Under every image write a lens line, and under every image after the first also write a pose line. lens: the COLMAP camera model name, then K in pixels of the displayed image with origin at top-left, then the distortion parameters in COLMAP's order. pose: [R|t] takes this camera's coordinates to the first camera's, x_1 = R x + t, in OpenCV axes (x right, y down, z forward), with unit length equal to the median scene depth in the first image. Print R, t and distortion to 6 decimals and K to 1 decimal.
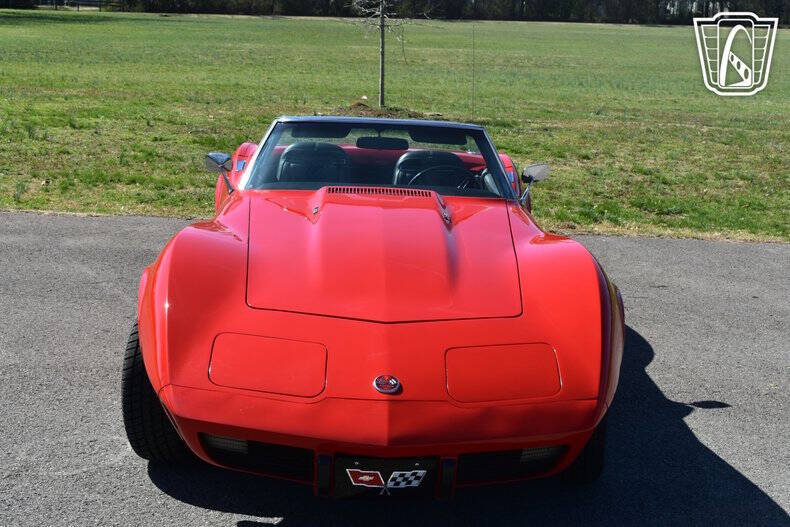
lens RADIAL K [[1246.2, 0, 395.8], [0, 1246.2, 264.5], [0, 0, 1]] dist [-0.027758, 0.000000]
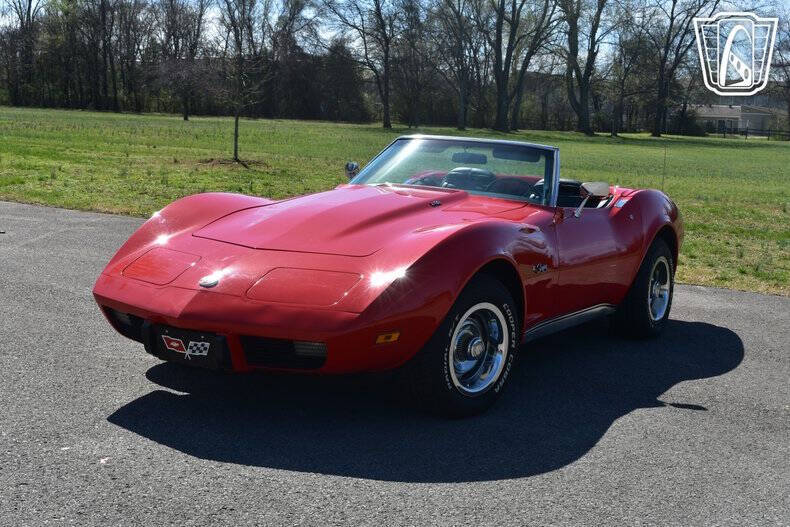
lens RADIAL K [[1246.2, 0, 391.8], [0, 1246.2, 263.6], [0, 0, 1]] dist [-0.027758, 0.000000]
pose [[0.854887, 0.070790, -0.513961, 0.839071], [-0.124551, 0.989680, -0.070857, 0.146156], [0.503641, 0.124589, 0.854882, -0.048987]]
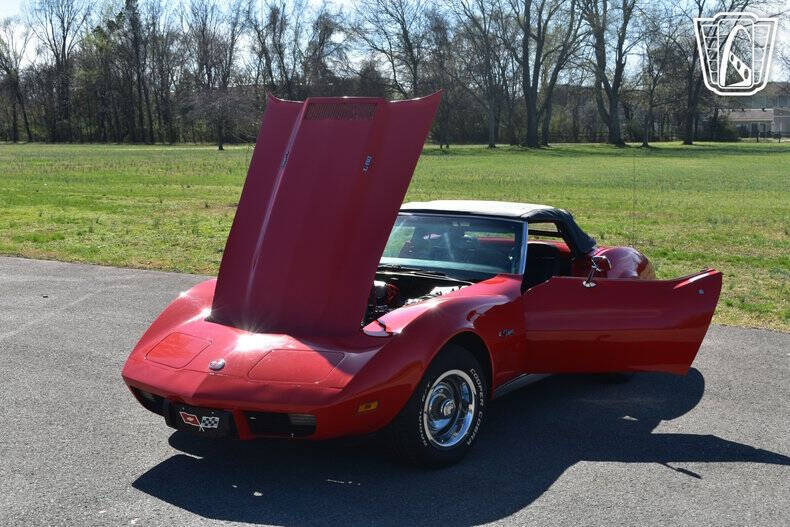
lens RADIAL K [[1246.2, 0, 398.6], [0, 1246.2, 262.7], [0, 0, 1]] dist [-0.027758, 0.000000]
pose [[0.842294, 0.030141, -0.538175, 1.037009], [-0.086974, 0.992952, -0.080511, 0.073582], [0.531955, 0.114622, 0.838979, -0.234243]]
